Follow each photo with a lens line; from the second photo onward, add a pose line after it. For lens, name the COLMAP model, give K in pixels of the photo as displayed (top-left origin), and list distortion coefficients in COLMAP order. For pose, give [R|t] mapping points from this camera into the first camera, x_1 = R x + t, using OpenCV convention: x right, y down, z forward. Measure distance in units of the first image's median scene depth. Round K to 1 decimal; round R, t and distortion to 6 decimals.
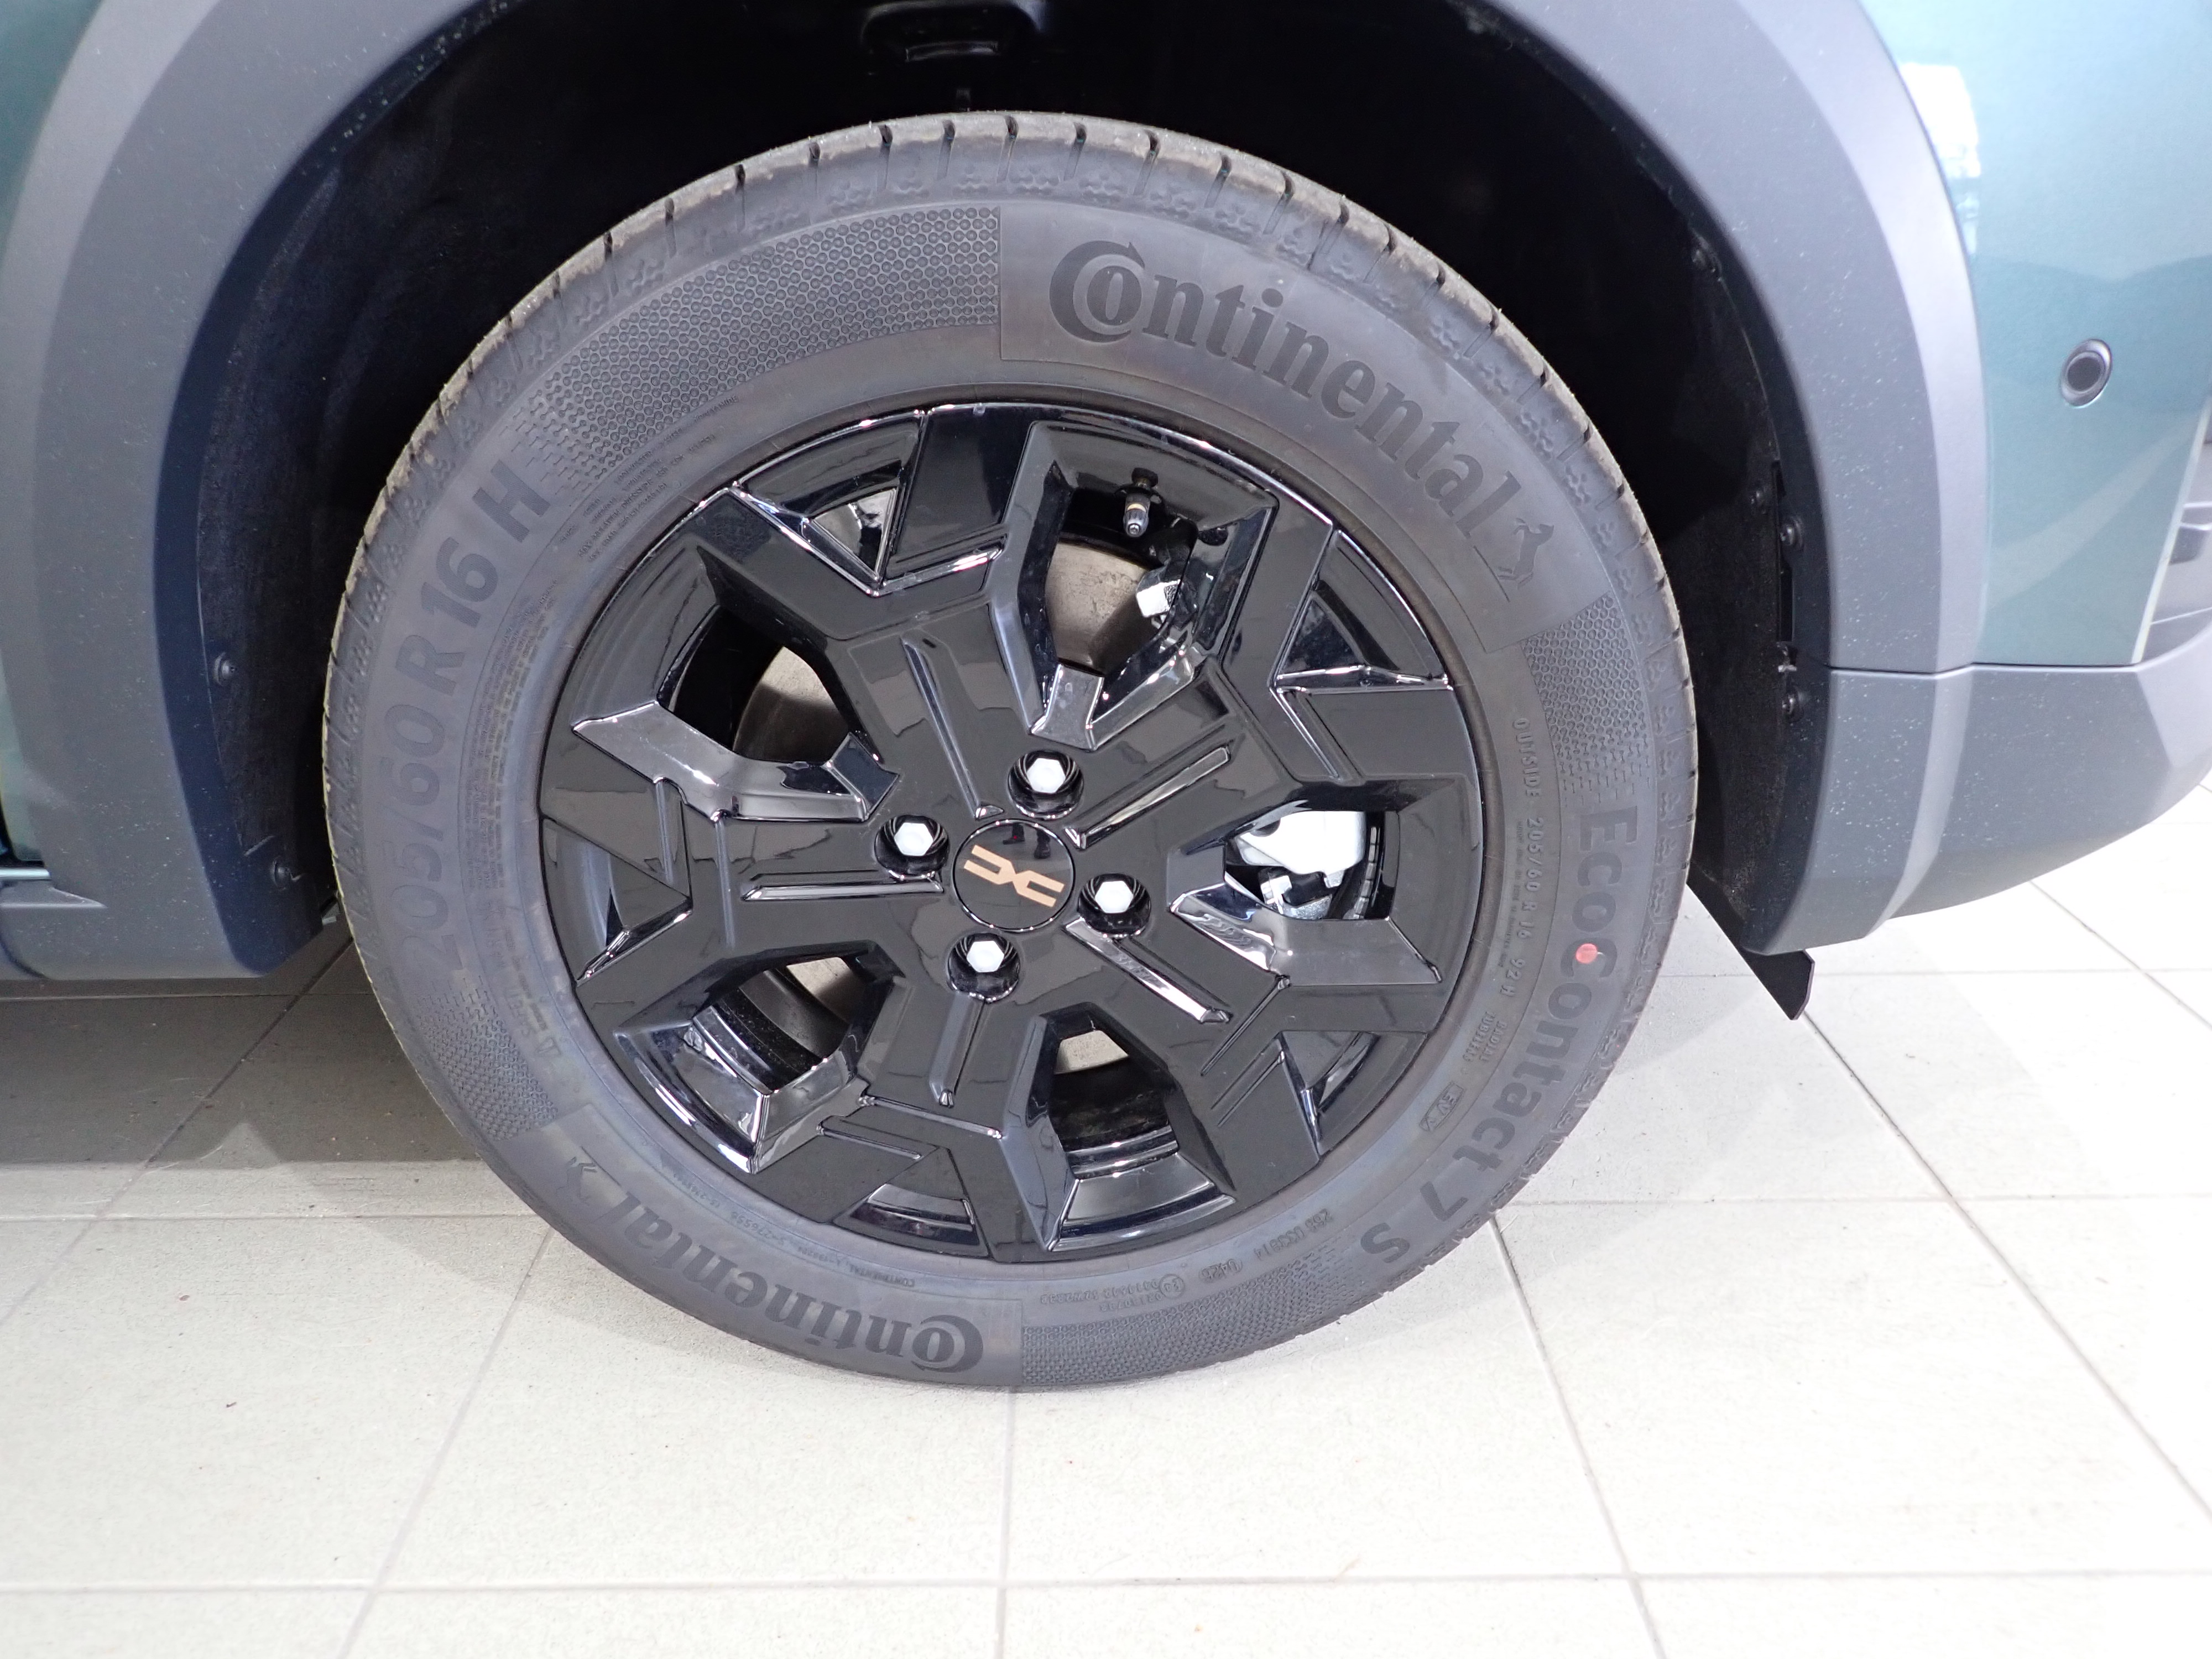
lens RADIAL K [[1644.3, 0, 1100.6], [0, 1644.3, 834.1], [0, 0, 1]] dist [-0.002139, -0.008169]
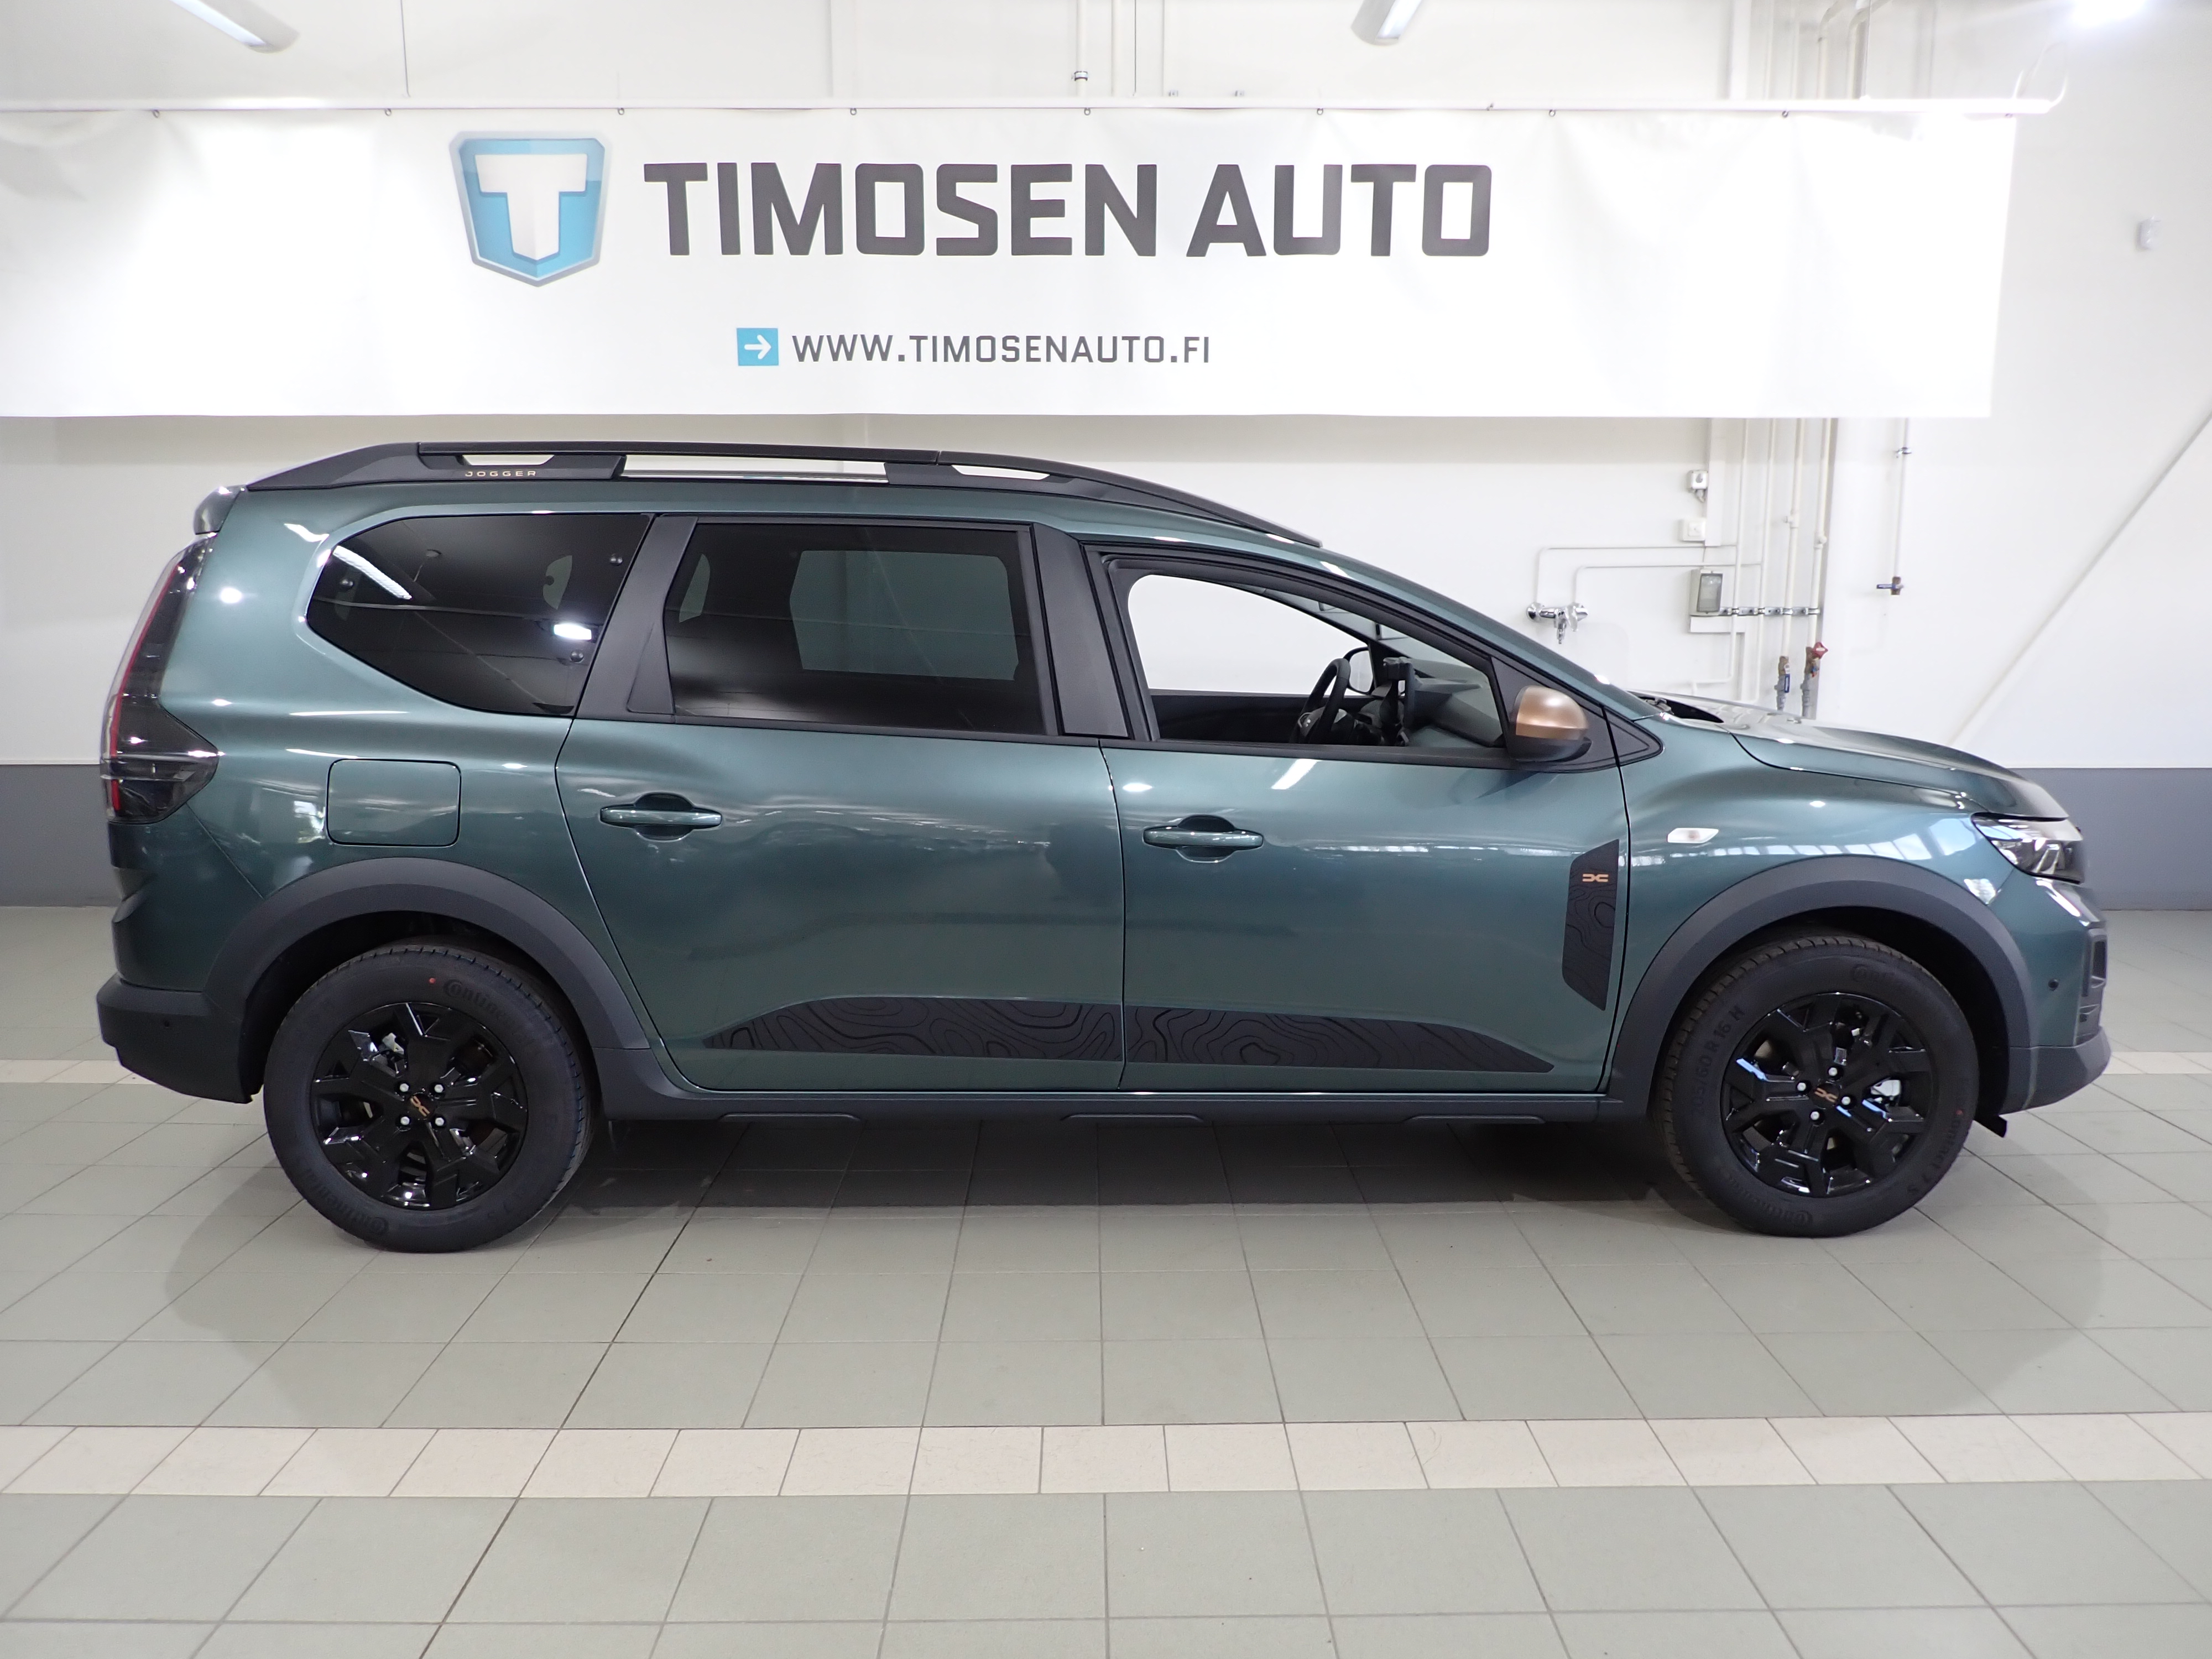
lens RADIAL K [[1644.3, 0, 1108.2], [0, 1644.3, 824.9], [0, 0, 1]] dist [-0.002139, -0.008169]
pose [[0.999998, -0.001313, 0.001269, -1.981336], [0.001591, 0.967574, -0.252581, 0.433862], [-0.000896, 0.252583, 0.967575, -3.437248]]
